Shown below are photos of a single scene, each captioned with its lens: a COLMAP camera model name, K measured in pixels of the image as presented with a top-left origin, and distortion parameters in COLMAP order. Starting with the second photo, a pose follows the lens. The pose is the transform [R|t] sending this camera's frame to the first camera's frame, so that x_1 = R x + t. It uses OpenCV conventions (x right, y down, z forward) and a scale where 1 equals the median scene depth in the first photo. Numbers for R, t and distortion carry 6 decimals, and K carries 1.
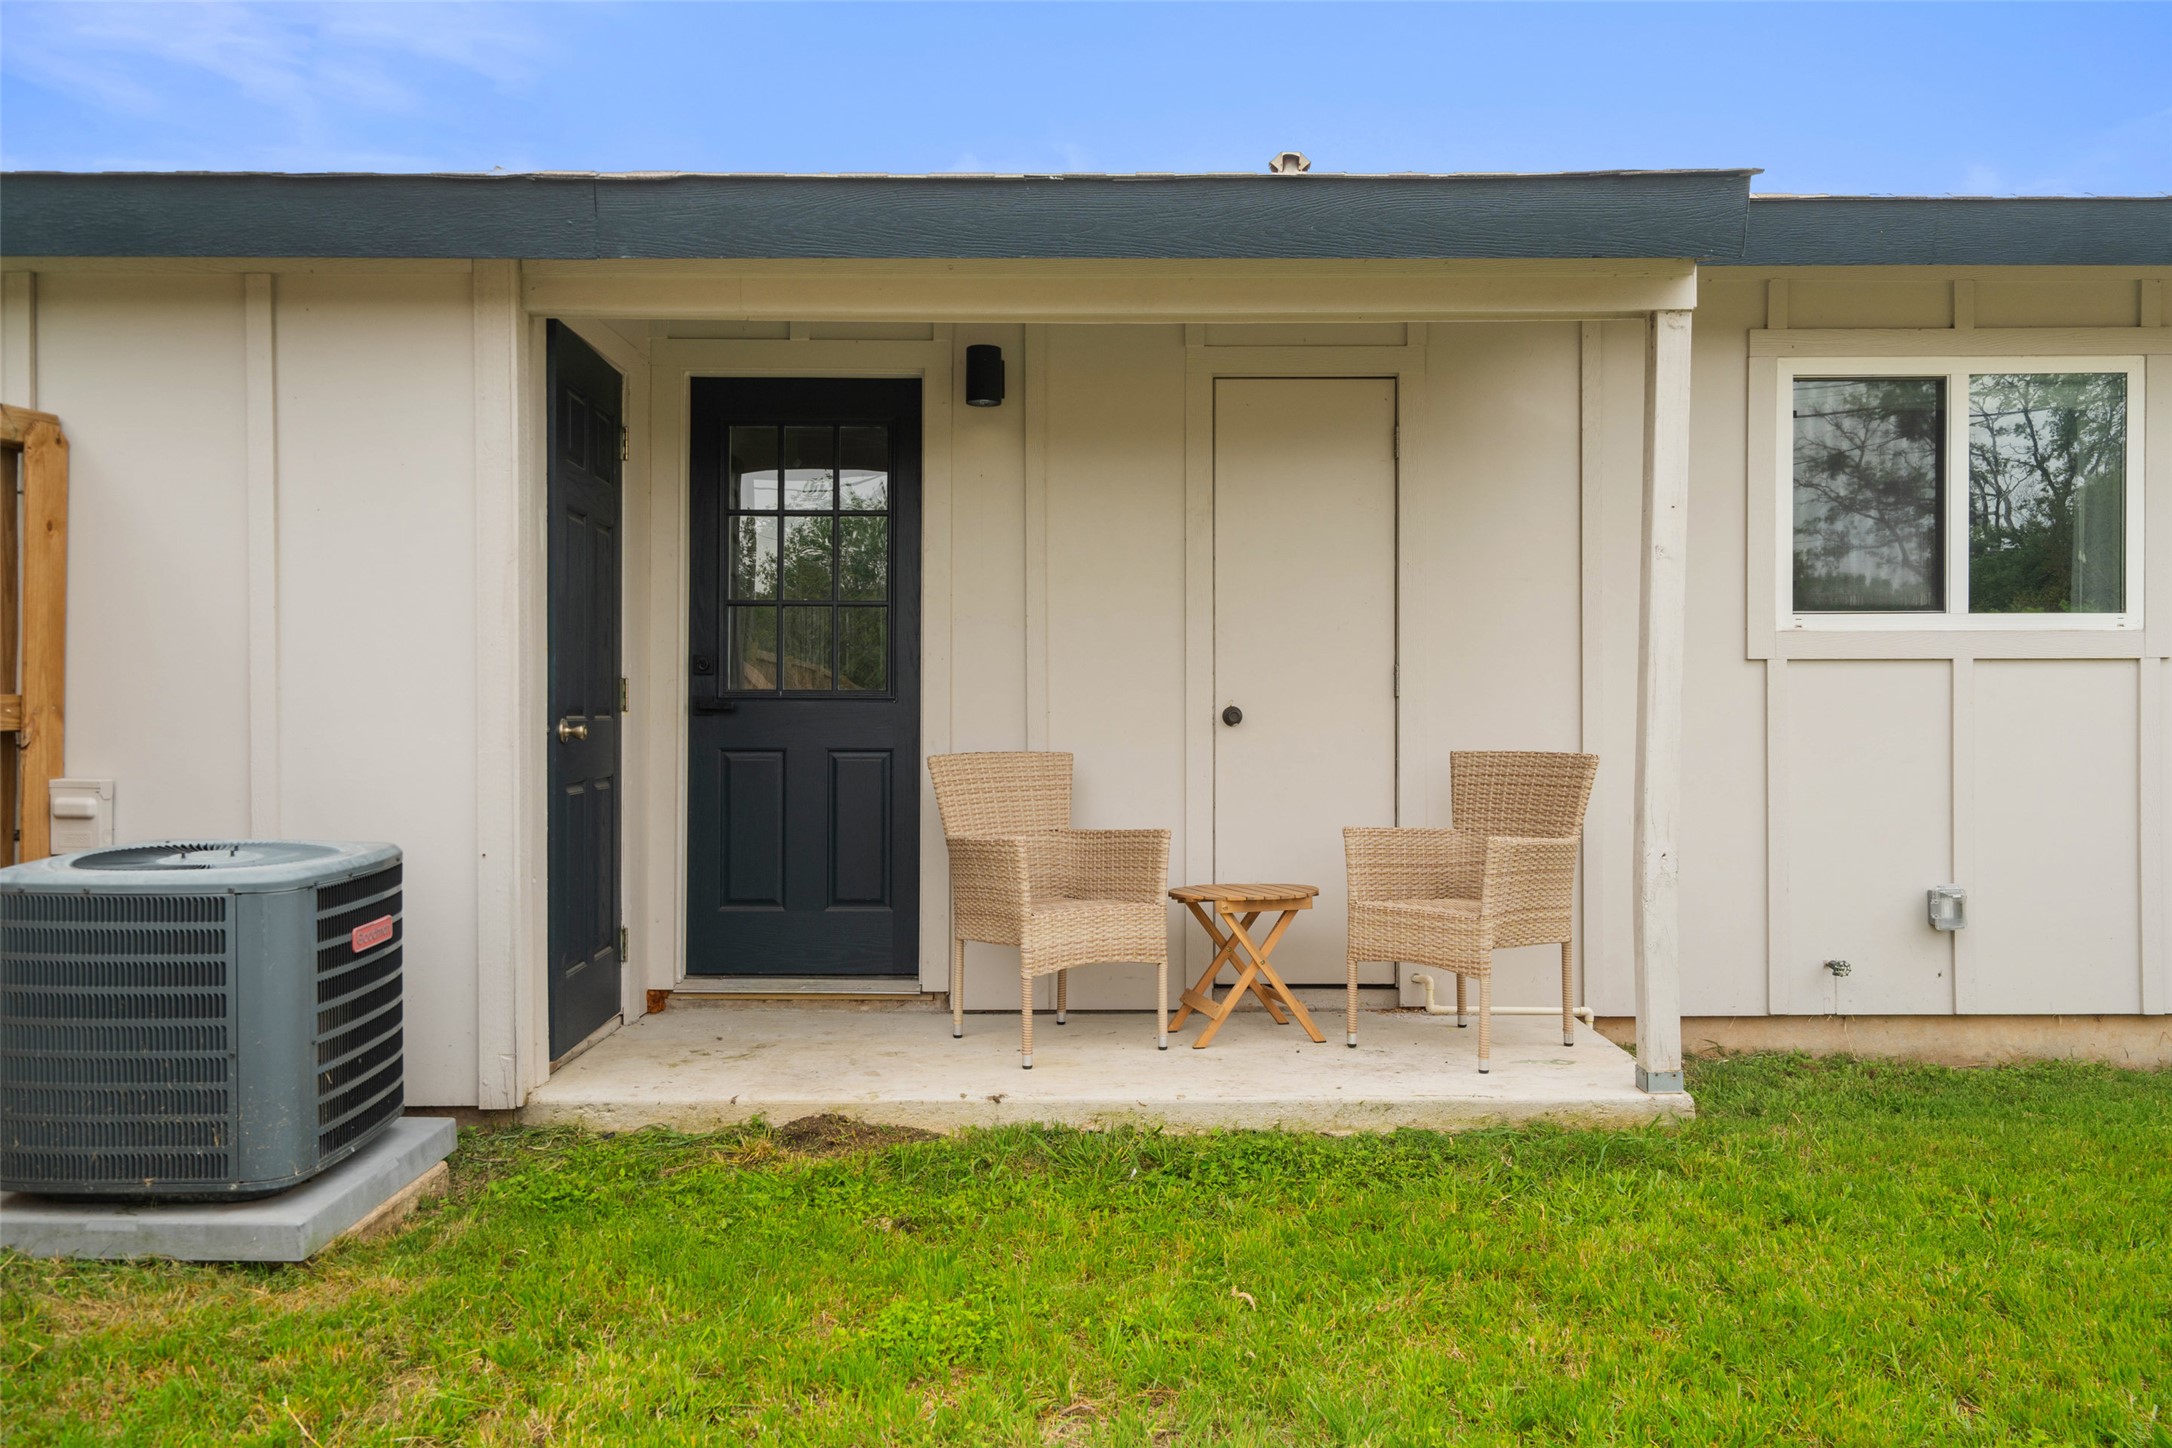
lens RADIAL K [[1673.6, 0, 1102.3], [0, 1673.6, 708.0], [0, 0, 1]] dist [0.003001, 0.004117]
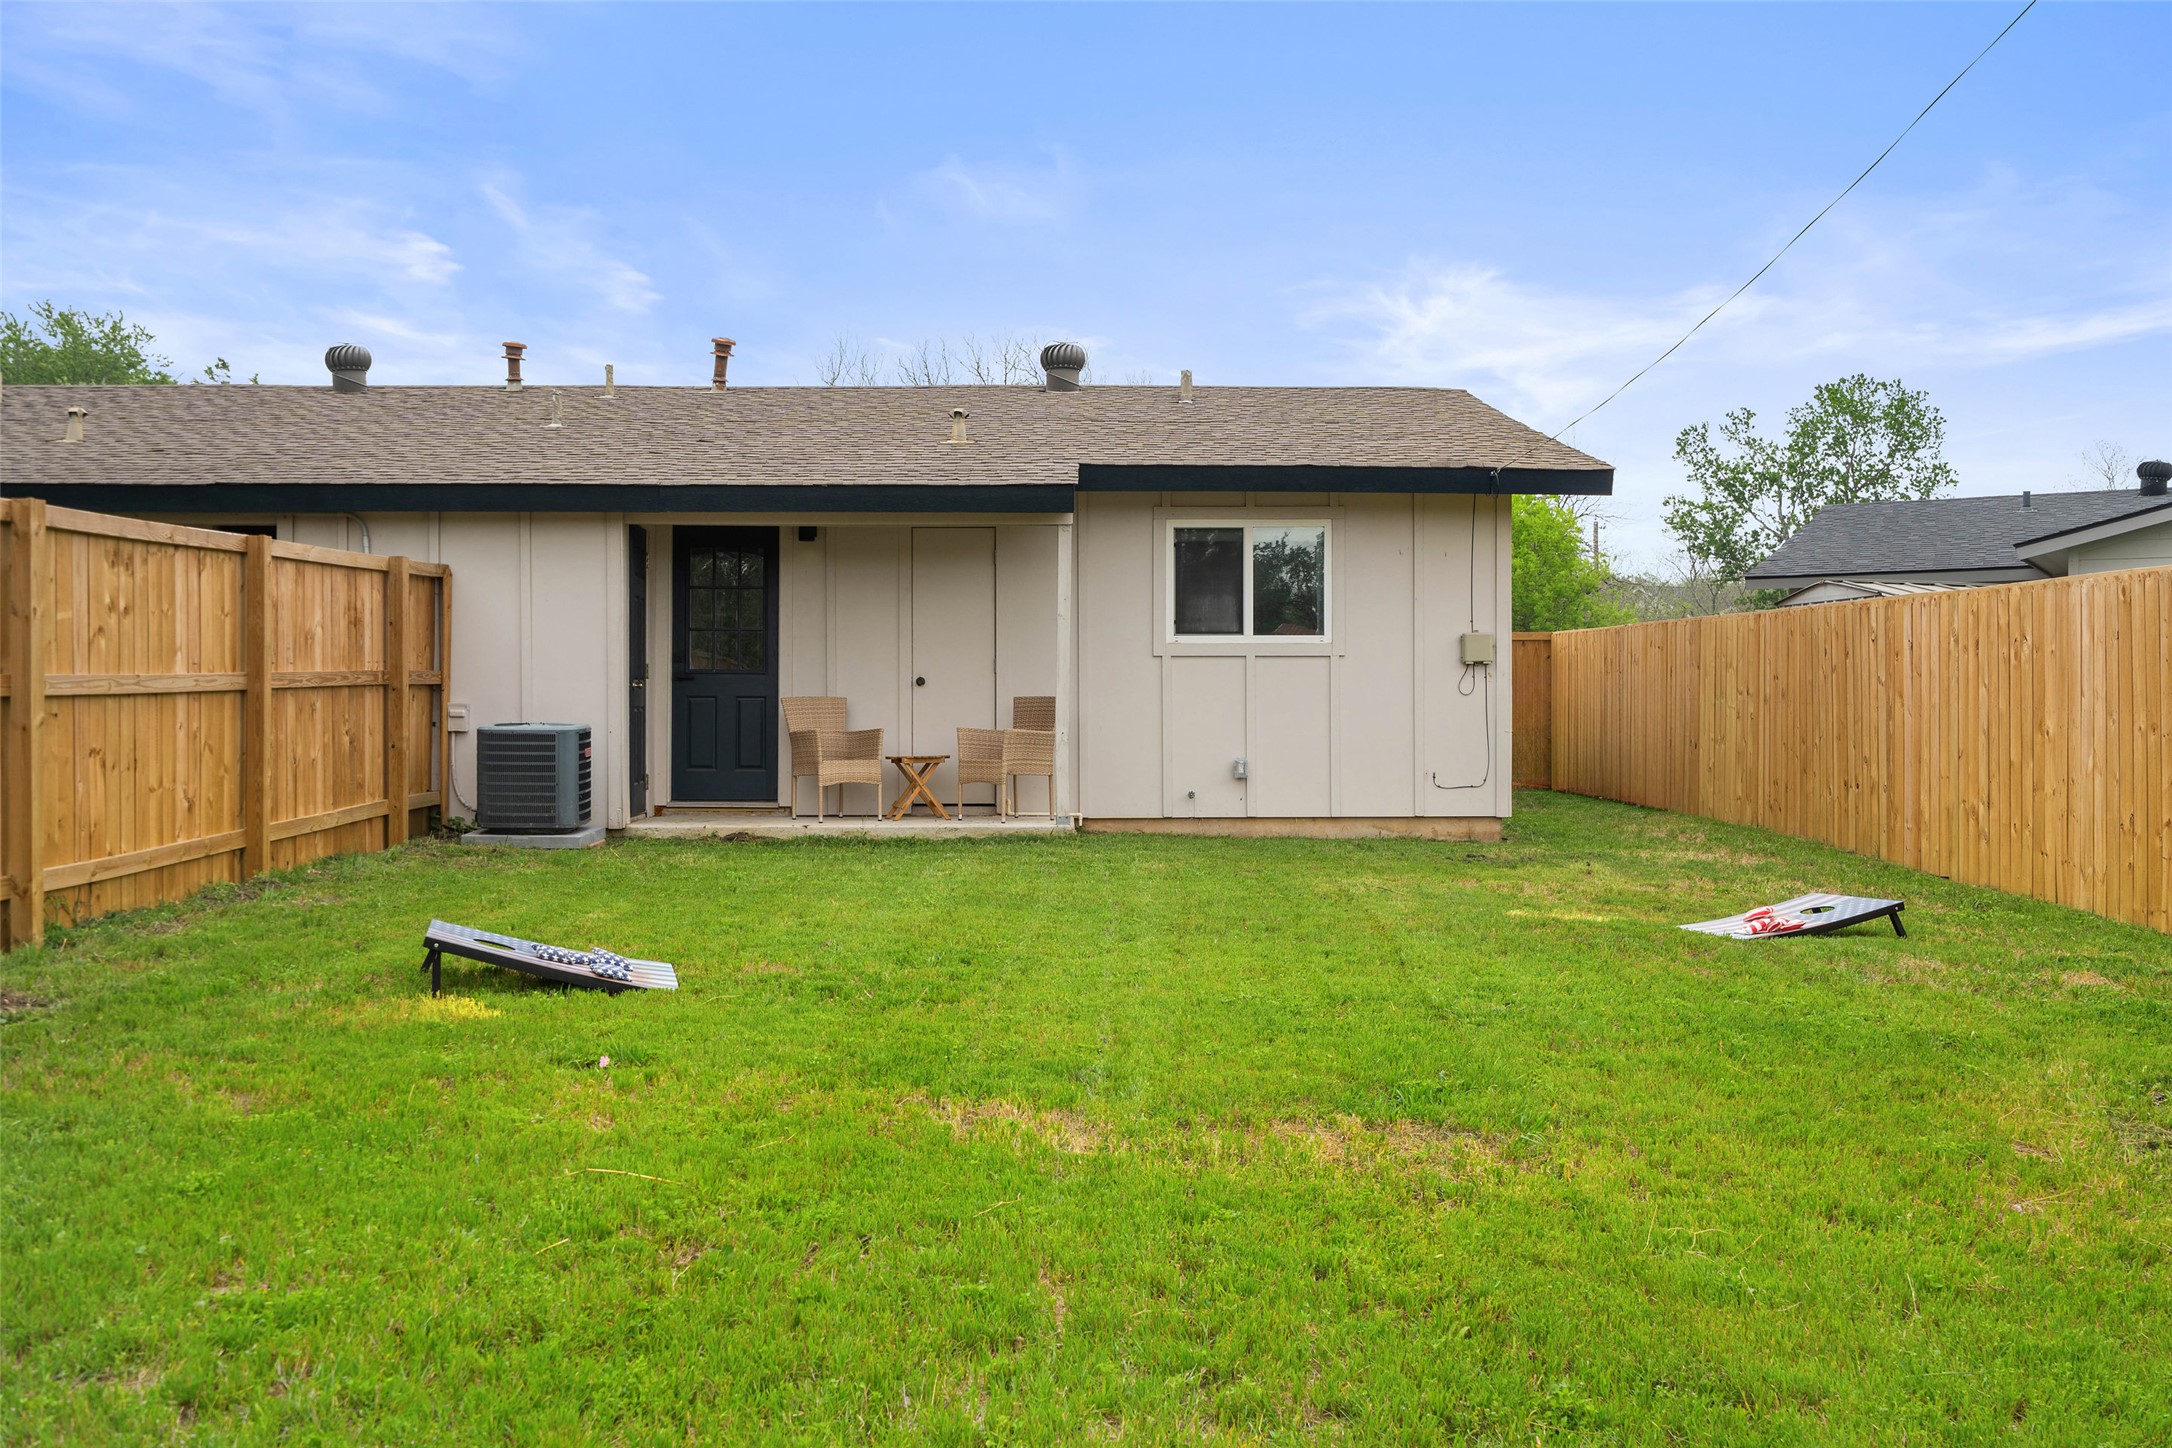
lens RADIAL K [[2260.0, 0, 1085.8], [0, 2260.0, 717.6], [0, 0, 1]] dist [0.001375, 0.000000]
pose [[0.999844, 0.000656, 0.017624, 0.272459], [-0.000807, 0.999963, 0.008538, 0.030031], [-0.017617, -0.008551, 0.999808, -2.222119]]
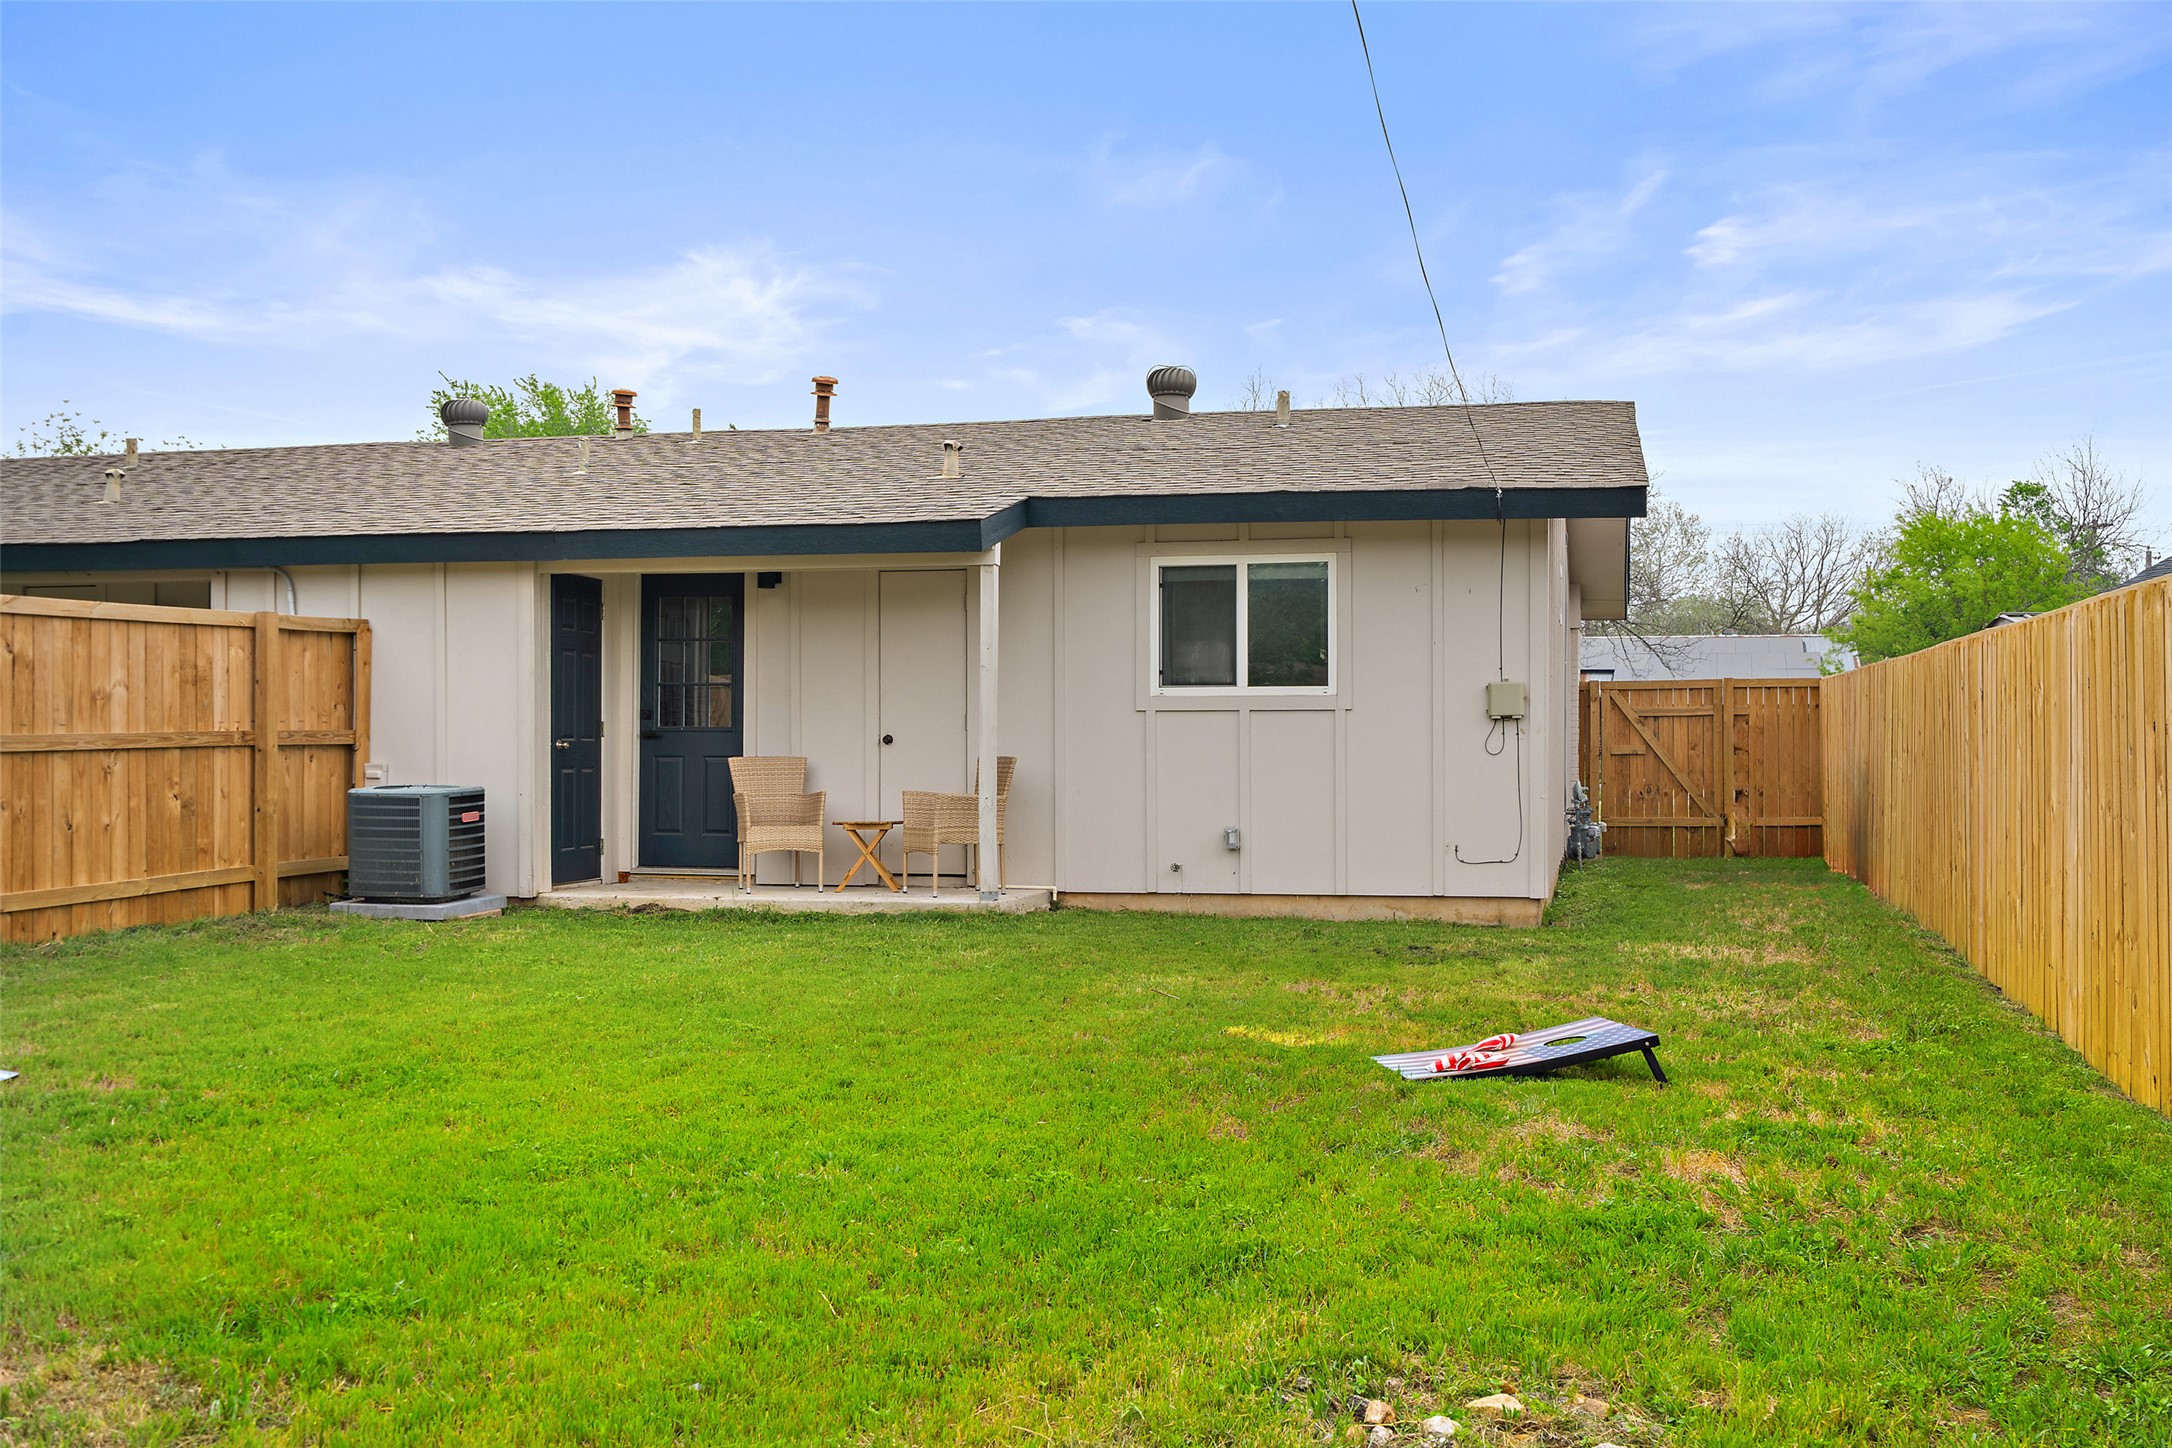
lens RADIAL K [[2260.0, 0, 1102.9], [0, 2260.0, 727.1], [0, 0, 1]] dist [0.001375, 0.000000]
pose [[0.972821, -0.001519, -0.231552, 1.076519], [-0.000347, 0.999968, -0.008017, 0.012930], [0.231557, 0.007880, 0.972789, -1.780234]]
